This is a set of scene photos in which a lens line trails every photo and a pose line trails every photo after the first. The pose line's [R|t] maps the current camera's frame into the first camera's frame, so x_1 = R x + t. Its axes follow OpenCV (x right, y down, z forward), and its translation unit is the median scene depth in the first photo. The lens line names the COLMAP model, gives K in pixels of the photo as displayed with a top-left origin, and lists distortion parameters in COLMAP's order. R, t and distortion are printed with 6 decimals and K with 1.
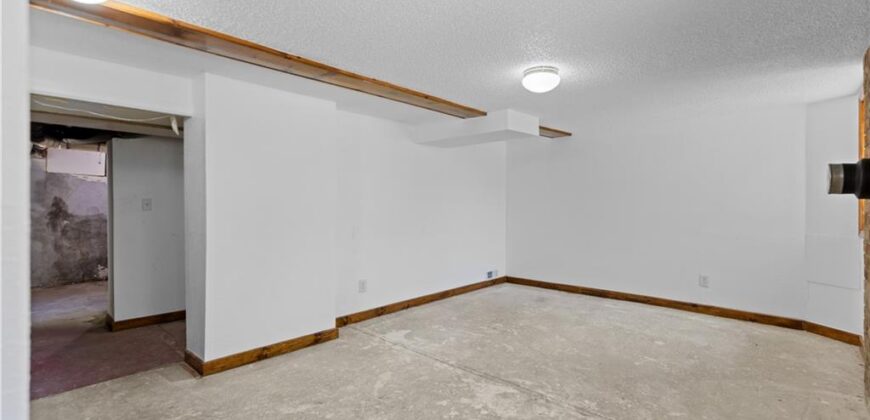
lens RADIAL K [[401.1, 0, 432.7], [0, 401.1, 208.0], [0, 0, 1]] dist [0.002932, 0.000221]
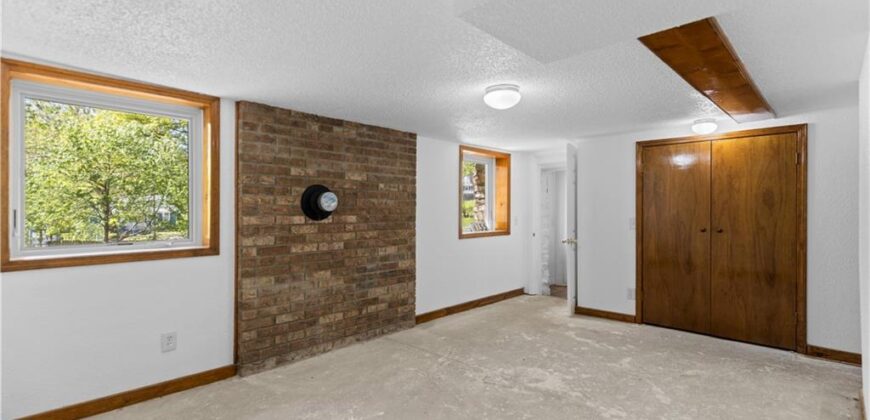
lens RADIAL K [[401.1, 0, 437.3], [0, 401.1, 209.8], [0, 0, 1]] dist [0.002932, 0.000221]
pose [[-0.999843, 0.001084, 0.017671, 0.432255], [0.001298, 0.999926, 0.012074, -0.047352], [-0.017657, 0.012095, -0.999771, 2.086622]]
